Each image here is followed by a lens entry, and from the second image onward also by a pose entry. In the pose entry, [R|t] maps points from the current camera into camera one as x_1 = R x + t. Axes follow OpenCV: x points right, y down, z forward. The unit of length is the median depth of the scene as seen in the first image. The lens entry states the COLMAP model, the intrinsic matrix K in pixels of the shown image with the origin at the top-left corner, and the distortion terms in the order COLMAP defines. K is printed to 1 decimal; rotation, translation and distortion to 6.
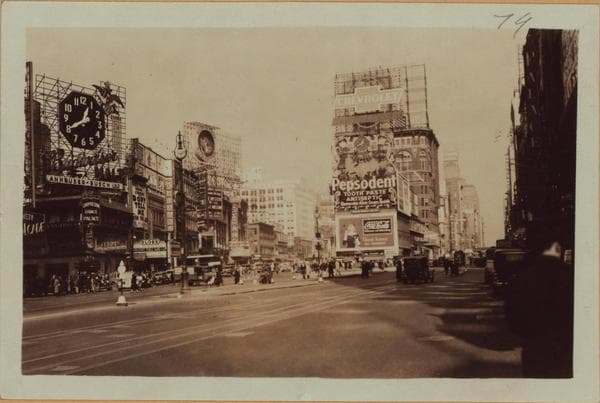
lens RADIAL K [[687.3, 0, 300.0], [0, 687.3, 201.5], [0, 0, 1]] dist [-0.447486, 0.000391]
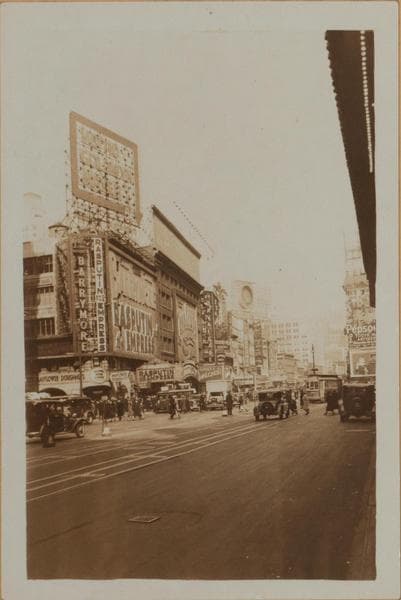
lens RADIAL K [[836.0, 0, 200.5], [0, 836.0, 300.0], [0, 0, 1]] dist [0.107902, 0.006176]
pose [[0.995089, -0.020891, -0.096755, -0.082453], [0.019771, 0.999726, -0.012522, -0.068105], [0.096990, 0.010547, 0.995229, -0.729260]]
